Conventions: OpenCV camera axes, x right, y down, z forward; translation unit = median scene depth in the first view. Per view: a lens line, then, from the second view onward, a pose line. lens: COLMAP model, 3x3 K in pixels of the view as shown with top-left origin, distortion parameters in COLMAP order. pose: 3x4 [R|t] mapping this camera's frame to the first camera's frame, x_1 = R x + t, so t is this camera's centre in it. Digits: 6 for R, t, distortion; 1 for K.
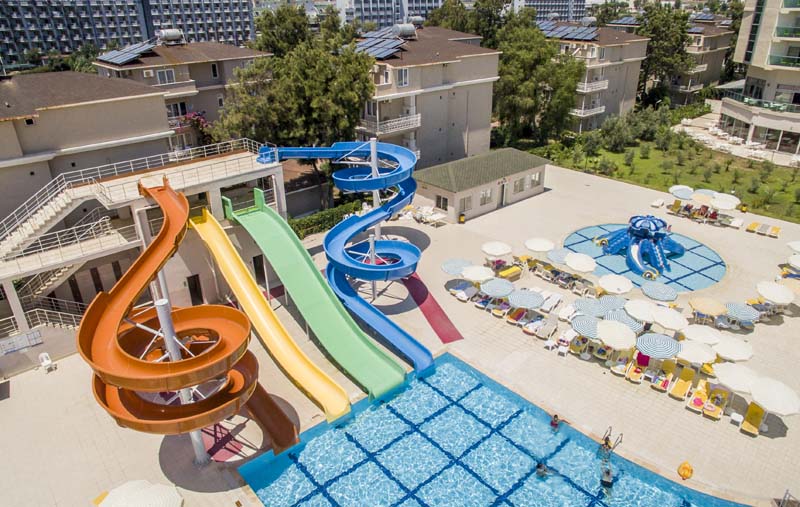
lens RADIAL K [[550.6, 0, 410.5], [0, 550.6, 246.3], [0, 0, 1]] dist [-0.099625, 0.059038]
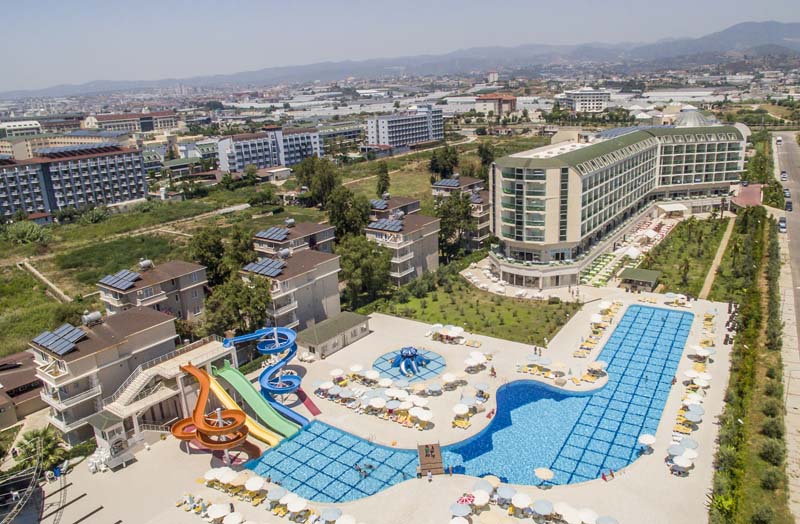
lens RADIAL K [[593.5, 0, 435.9], [0, 593.5, 258.5], [0, 0, 1]] dist [-0.103941, 0.060245]
pose [[0.970323, -0.090344, 0.224301, 0.048664], [0.121603, 0.984070, -0.129690, -0.082028], [-0.209011, 0.153117, 0.965852, -1.310219]]
